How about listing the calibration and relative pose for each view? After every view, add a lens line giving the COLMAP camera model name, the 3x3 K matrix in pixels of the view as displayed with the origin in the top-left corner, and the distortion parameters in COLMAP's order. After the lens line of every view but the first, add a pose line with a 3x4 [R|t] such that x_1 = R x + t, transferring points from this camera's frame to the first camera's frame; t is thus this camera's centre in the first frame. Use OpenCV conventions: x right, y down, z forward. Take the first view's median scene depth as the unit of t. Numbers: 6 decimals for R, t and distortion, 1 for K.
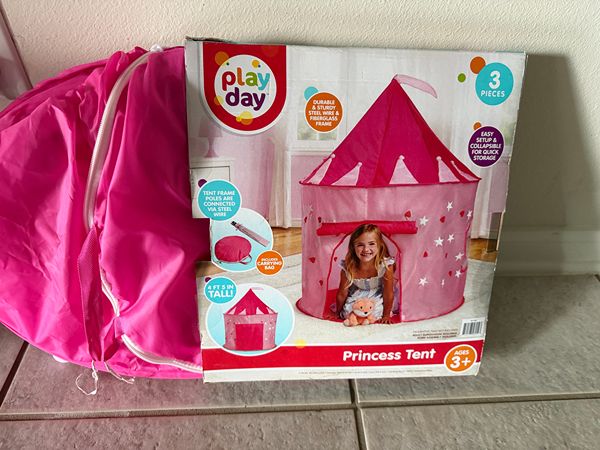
lens RADIAL K [[416.9, 0, 300.0], [0, 416.9, 225.0], [0, 0, 1]] dist [0.003367, -0.026567]
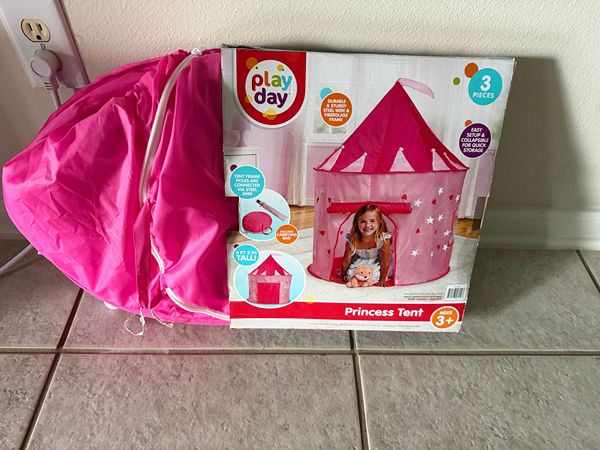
lens RADIAL K [[416.9, 0, 300.0], [0, 416.9, 225.0], [0, 0, 1]] dist [0.003367, -0.026567]
pose [[0.999180, 0.031575, -0.025344, -0.005240], [-0.028972, 0.994843, 0.097198, -0.053661], [0.028283, -0.096384, 0.994942, -0.198739]]
